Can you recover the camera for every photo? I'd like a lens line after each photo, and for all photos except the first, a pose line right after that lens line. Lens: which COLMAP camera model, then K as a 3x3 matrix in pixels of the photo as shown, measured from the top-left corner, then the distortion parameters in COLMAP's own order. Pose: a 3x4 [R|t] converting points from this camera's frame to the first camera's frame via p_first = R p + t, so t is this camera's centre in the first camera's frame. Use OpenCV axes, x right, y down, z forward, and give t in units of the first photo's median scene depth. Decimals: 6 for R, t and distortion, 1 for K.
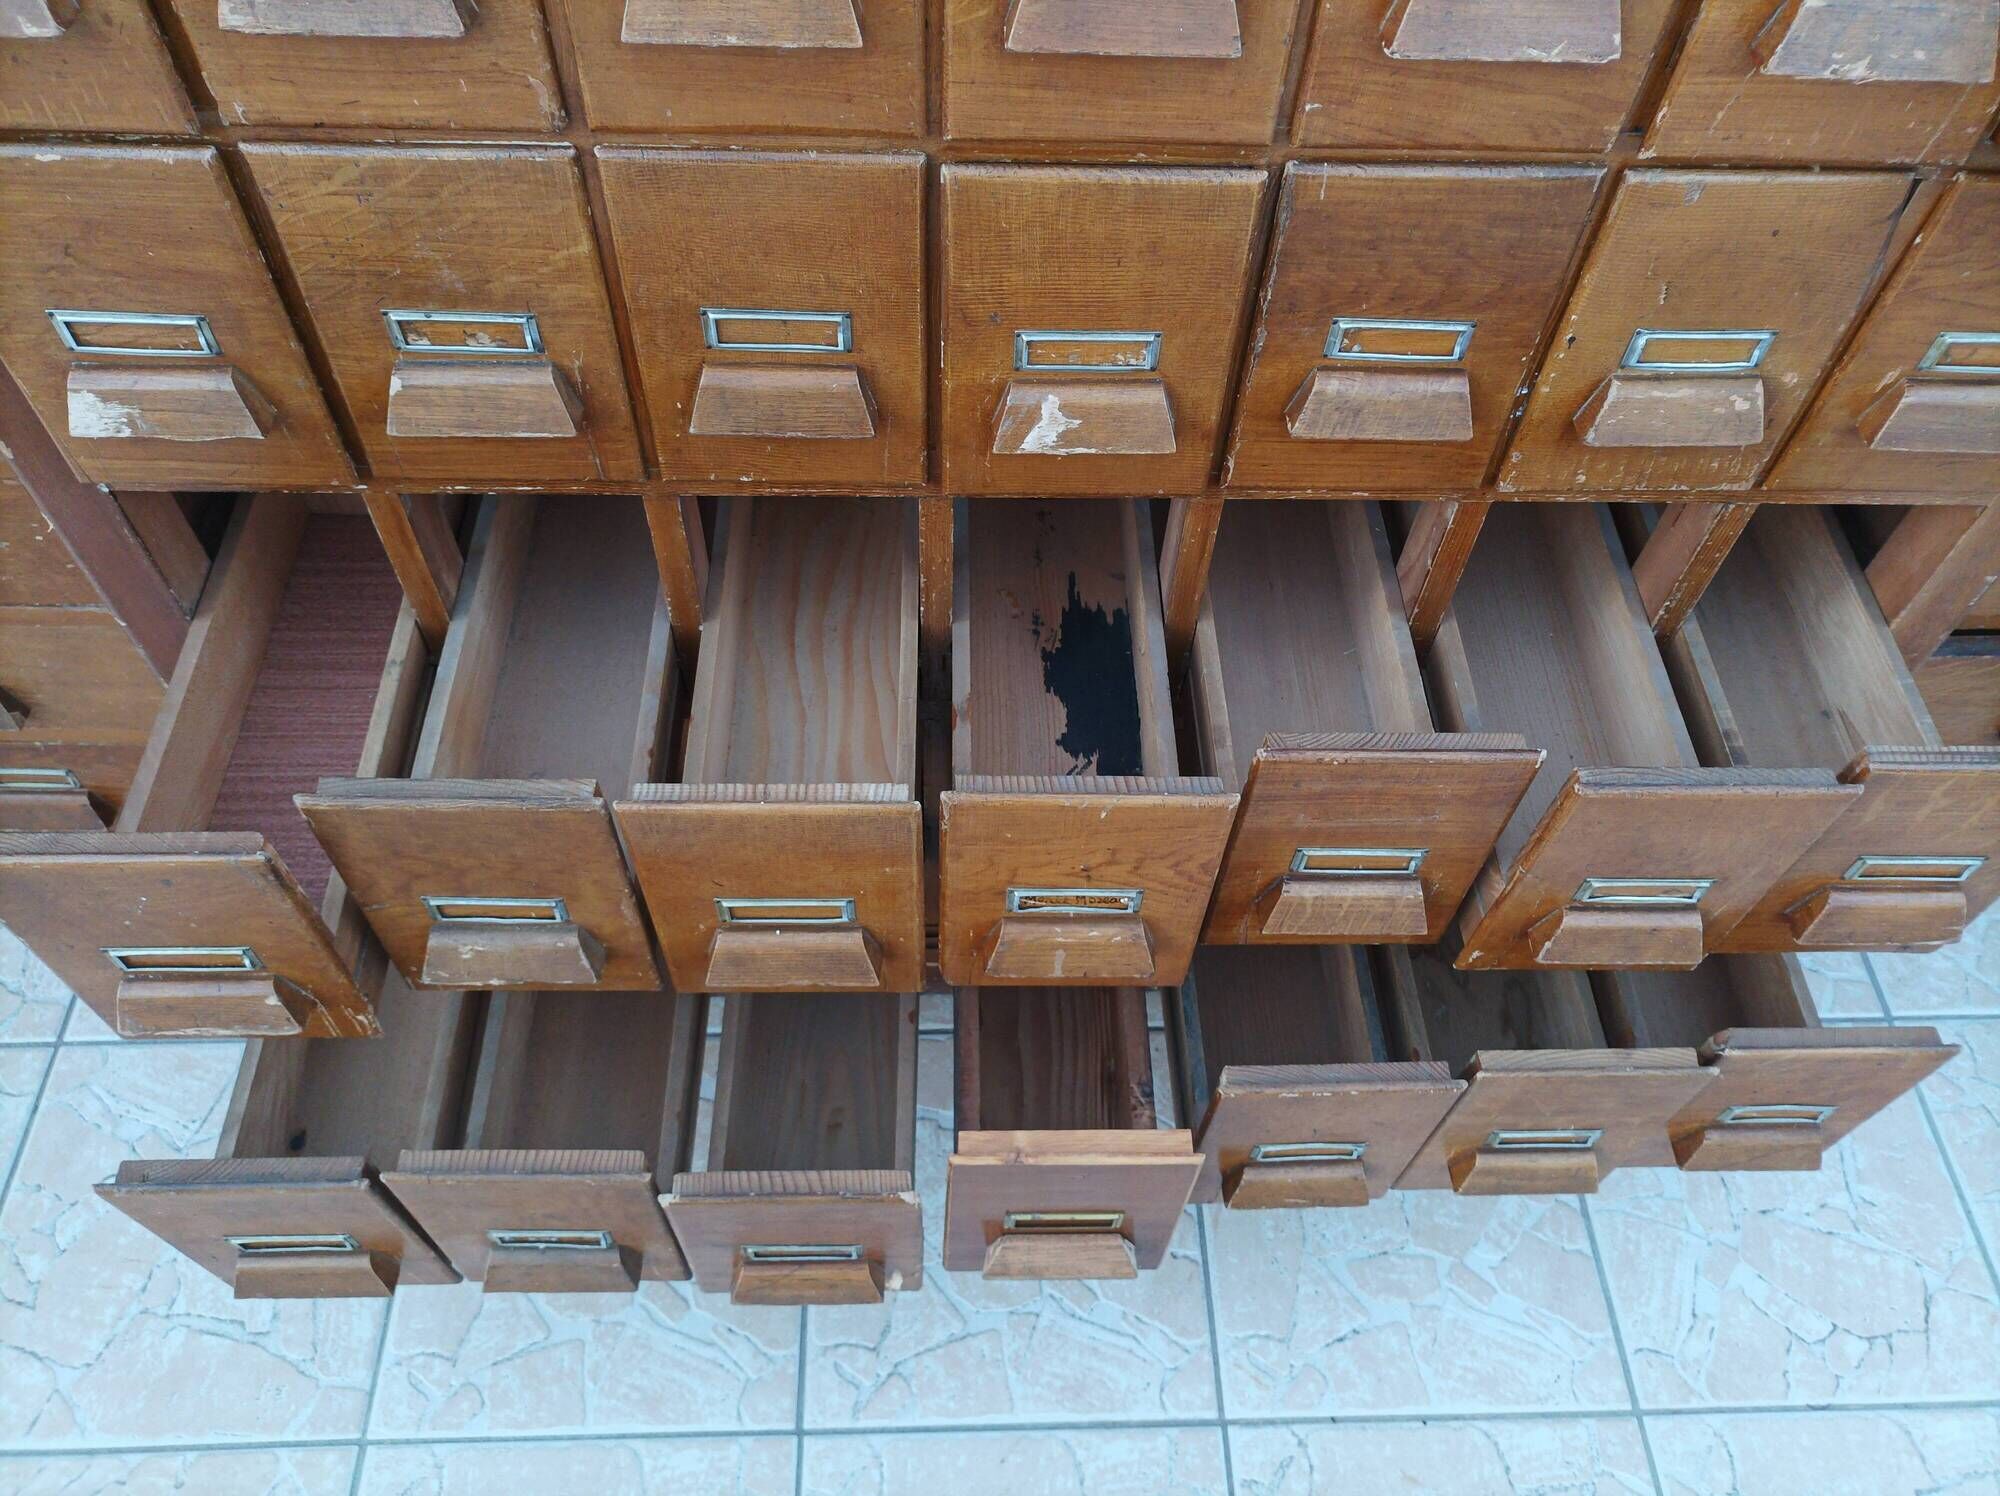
lens RADIAL K [[1489.9, 0, 1003.1], [0, 1489.9, 754.2], [0, 0, 1]] dist [0.029000, -0.017634]
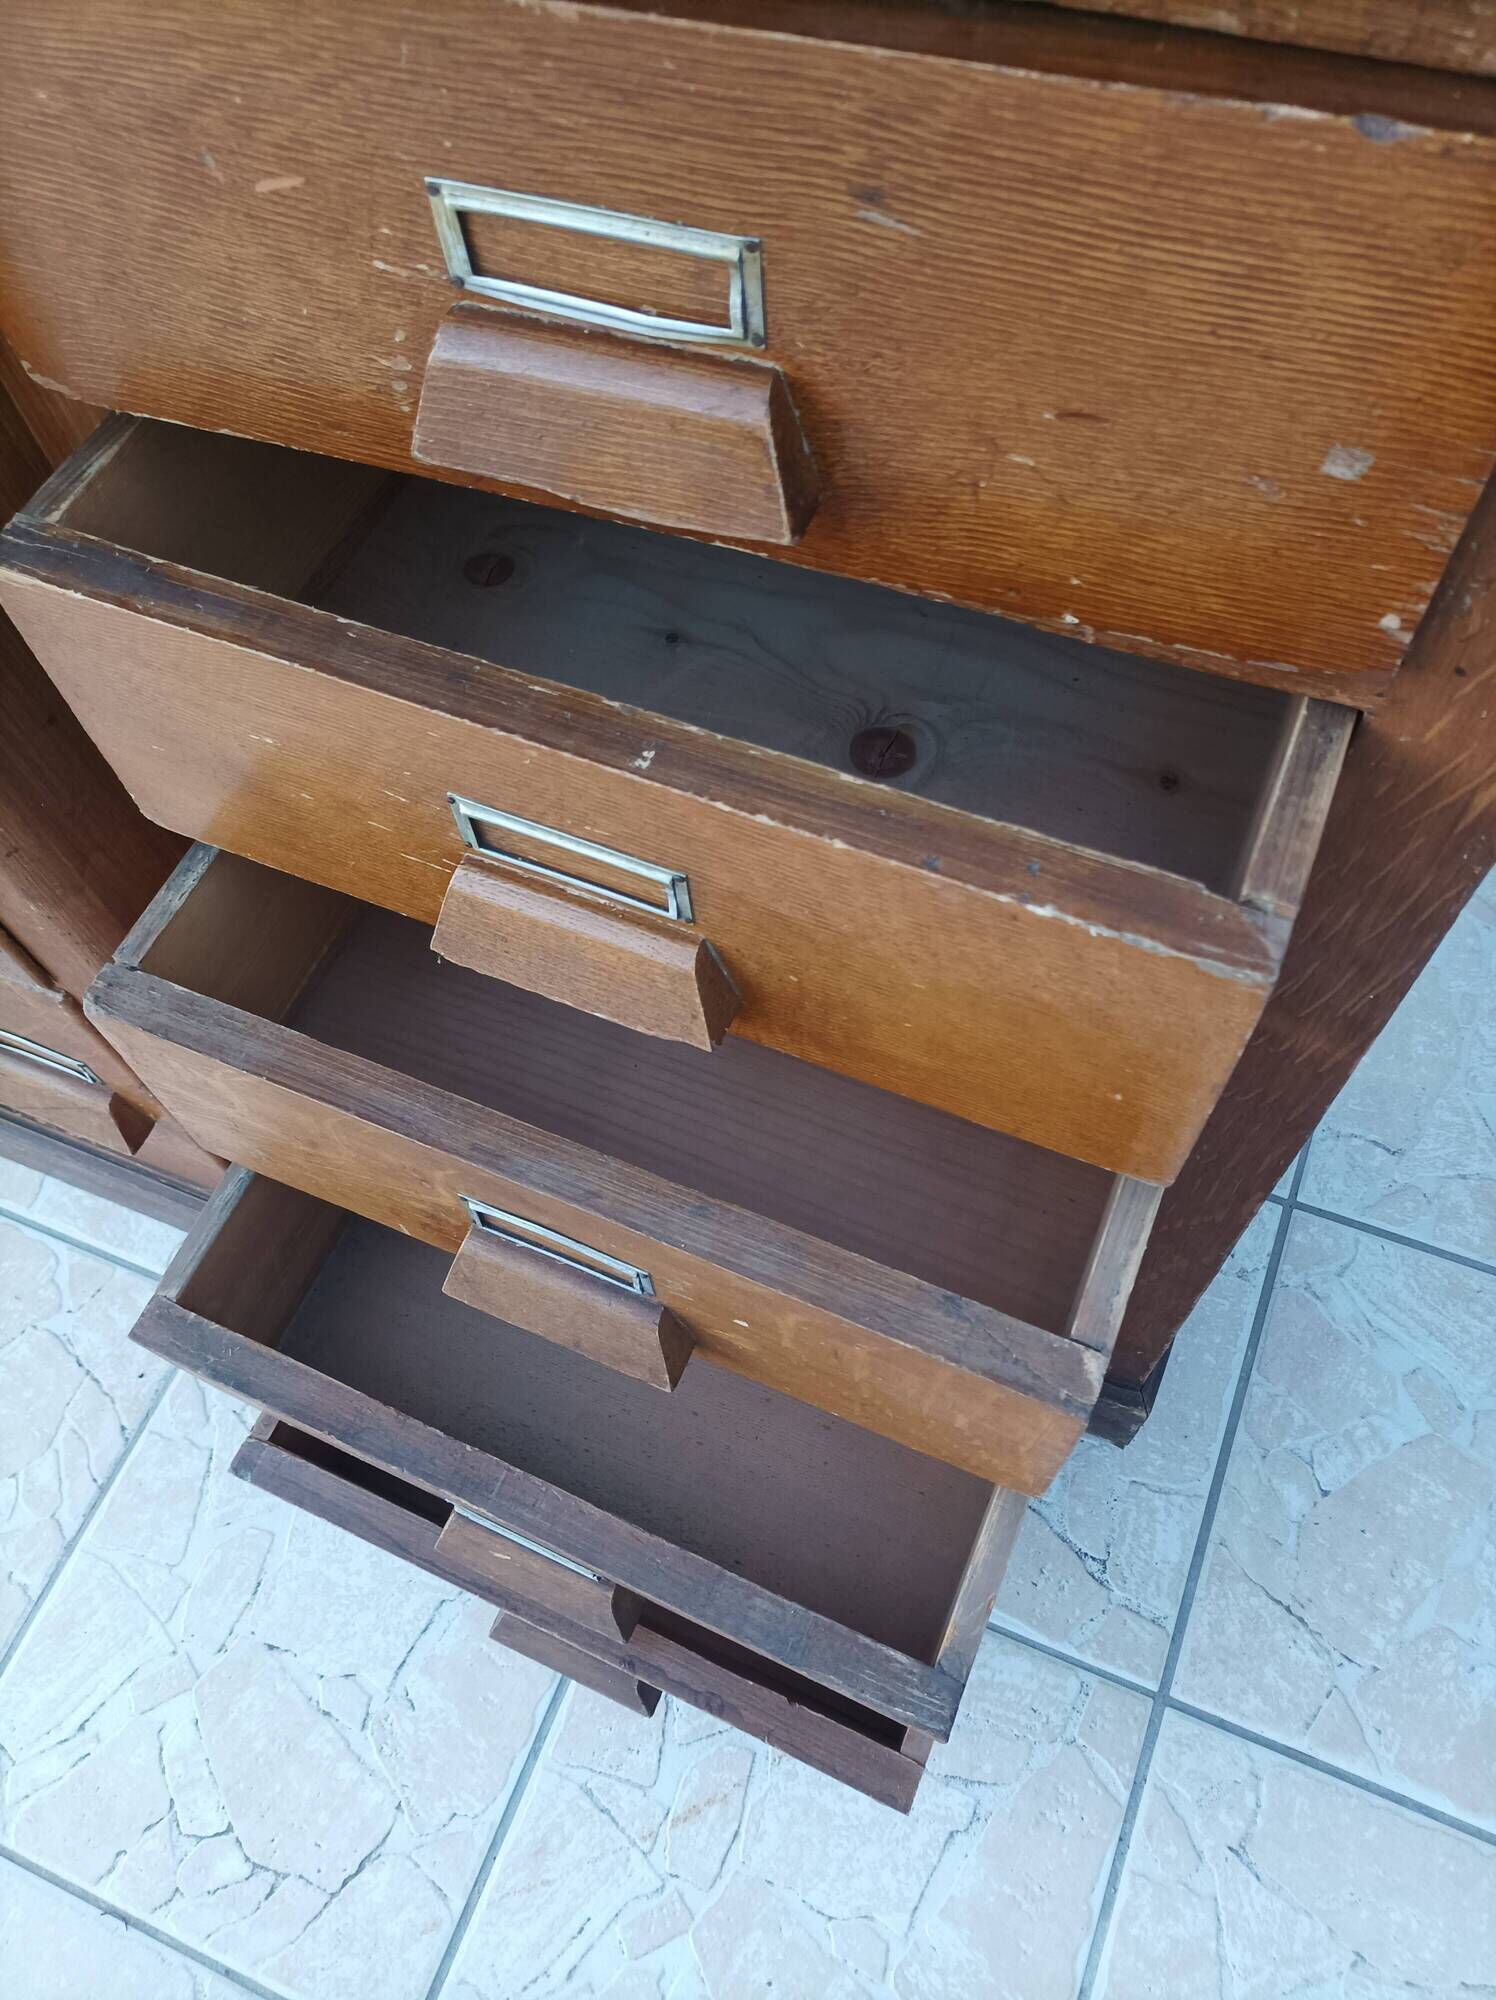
lens RADIAL K [[1489.9, 0, 755.2], [0, 1489.9, 995.1], [0, 0, 1]] dist [0.029000, -0.017634]
pose [[0.906883, 0.319628, -0.274593, 1.339049], [-0.286183, 0.945490, 0.155394, -0.279352], [0.309293, -0.062340, 0.948921, 0.669251]]
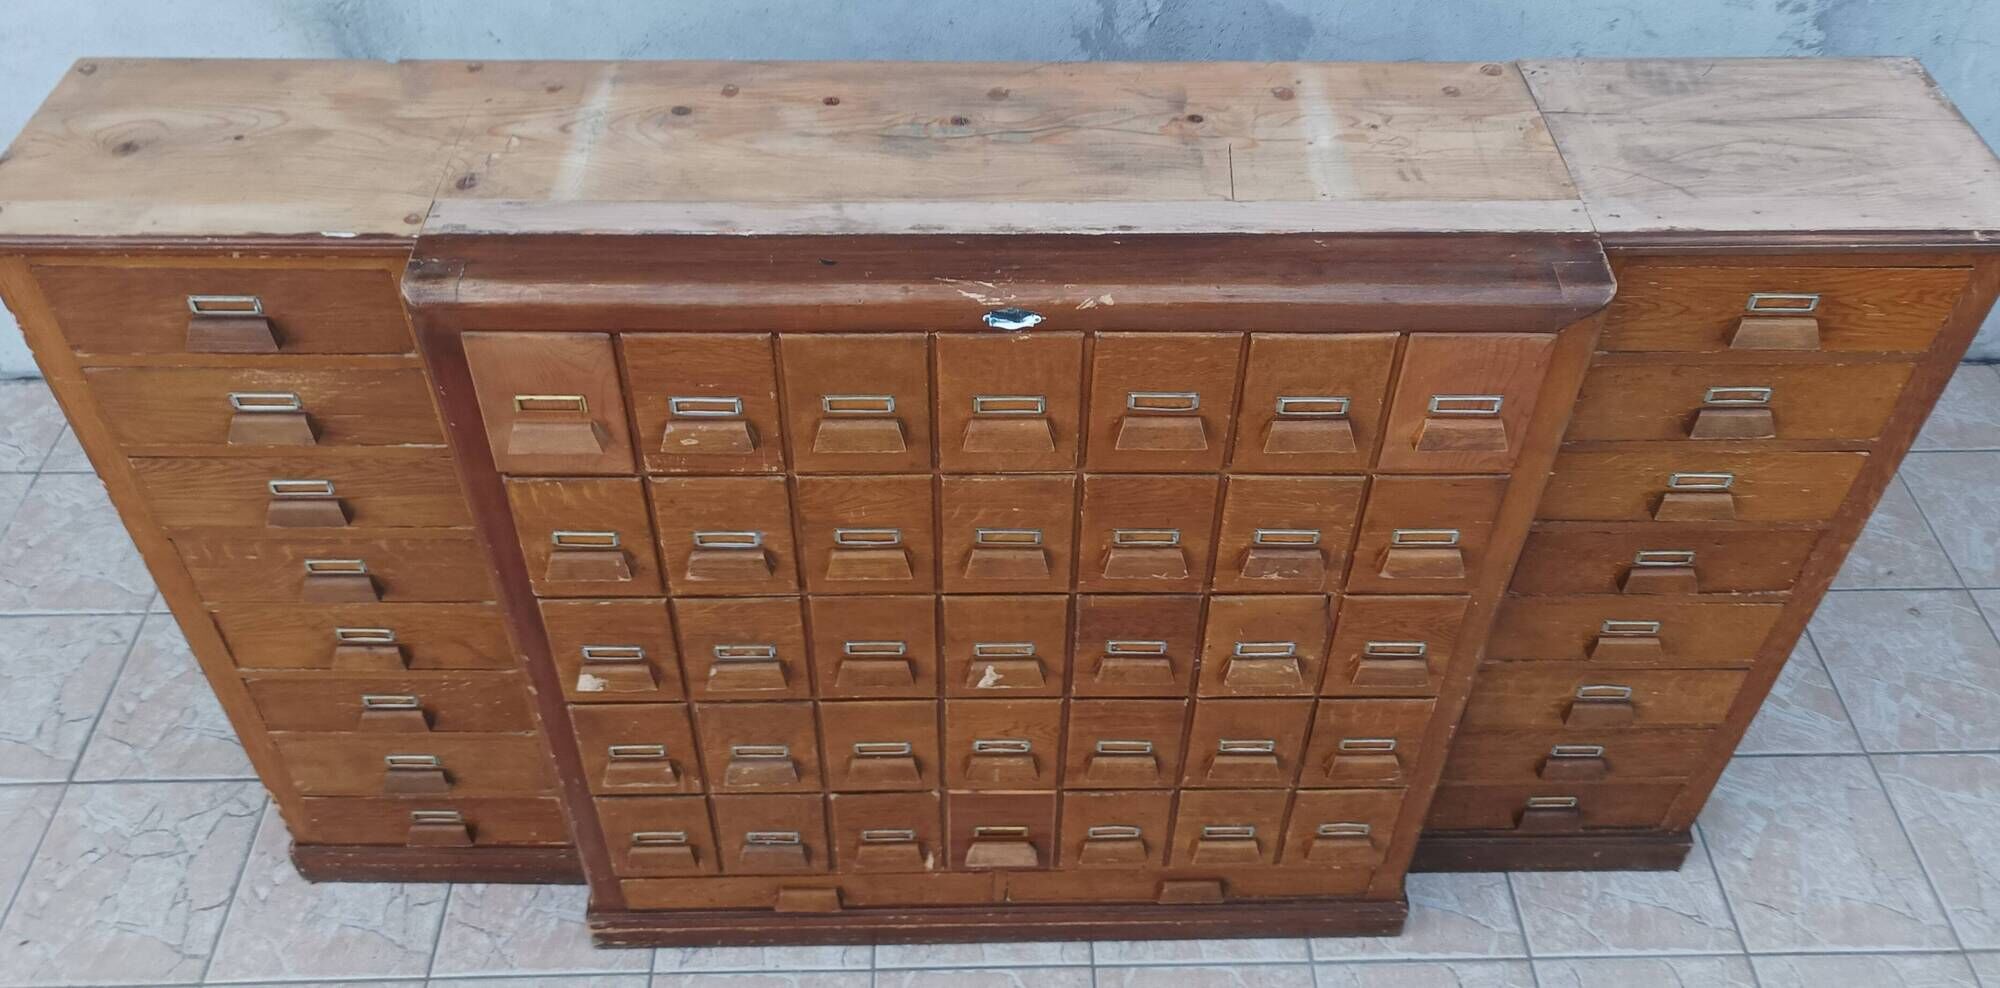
lens RADIAL K [[1597.6, 0, 1002.3], [0, 1597.6, 240.4], [0, 0, 1]] dist [0.027404, -0.014728]
pose [[0.999733, -0.012838, -0.019194, 0.108332], [0.007754, 0.969586, -0.244630, -0.279186], [0.021751, 0.244416, 0.969427, -1.596388]]
